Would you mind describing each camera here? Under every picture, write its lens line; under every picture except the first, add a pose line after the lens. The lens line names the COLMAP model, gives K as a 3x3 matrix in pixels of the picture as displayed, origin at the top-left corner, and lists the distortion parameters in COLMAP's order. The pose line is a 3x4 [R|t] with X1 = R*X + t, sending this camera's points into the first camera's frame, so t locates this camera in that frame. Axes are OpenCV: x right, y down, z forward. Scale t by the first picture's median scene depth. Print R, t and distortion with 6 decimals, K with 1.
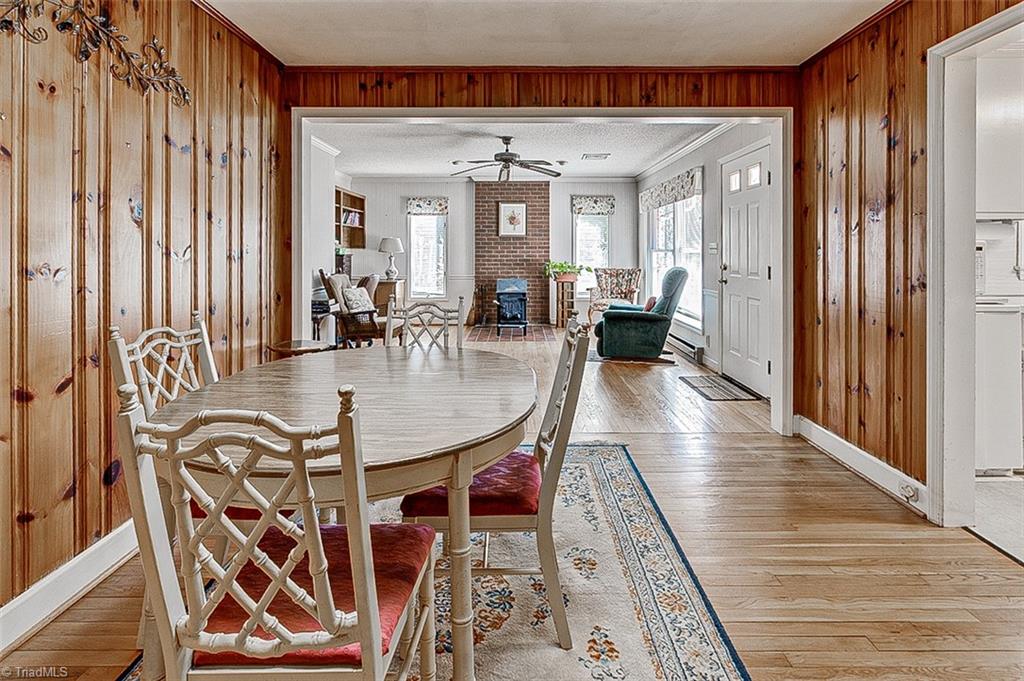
lens RADIAL K [[490.3, 0, 517.5], [0, 490.3, 253.0], [0, 0, 1]] dist [0.006235, 0.003119]
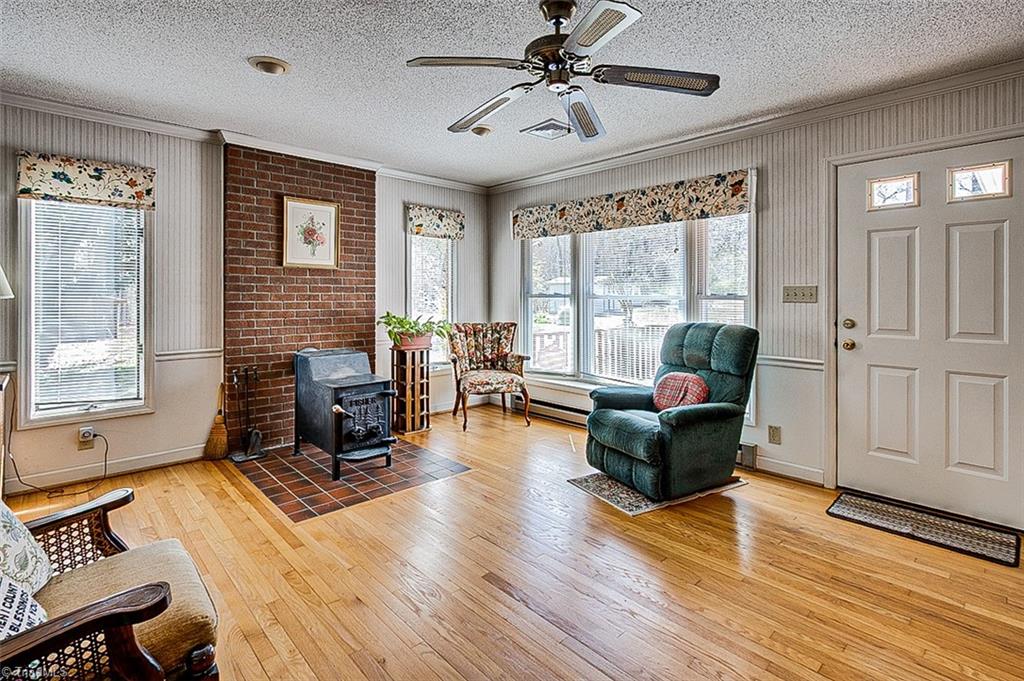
lens RADIAL K [[490.3, 0, 486.2], [0, 490.3, 299.7], [0, 0, 1]] dist [0.006235, 0.003119]
pose [[0.740512, -0.002941, 0.672036, -0.246994], [-0.002333, 0.999973, 0.006948, -0.004313], [-0.672039, -0.006713, 0.740486, 0.566082]]
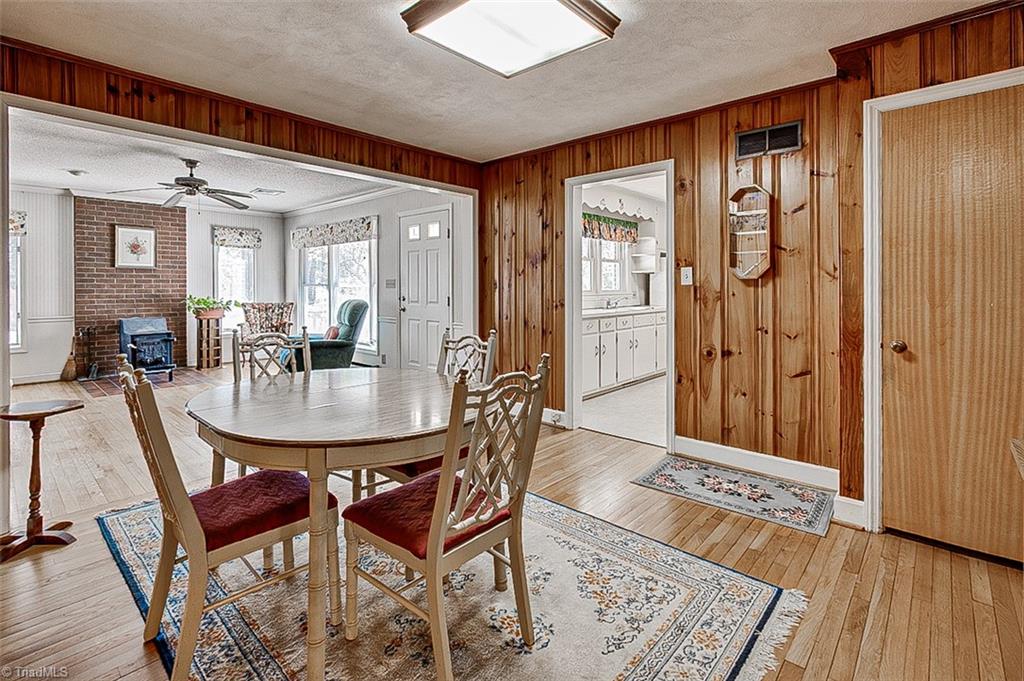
lens RADIAL K [[490.3, 0, 492.3], [0, 490.3, 290.0], [0, 0, 1]] dist [0.006235, 0.003119]
pose [[0.688398, -0.004284, 0.725321, -0.228529], [0.000032, 0.999983, 0.005876, -0.000370], [-0.725333, -0.004022, 0.688386, -0.027152]]
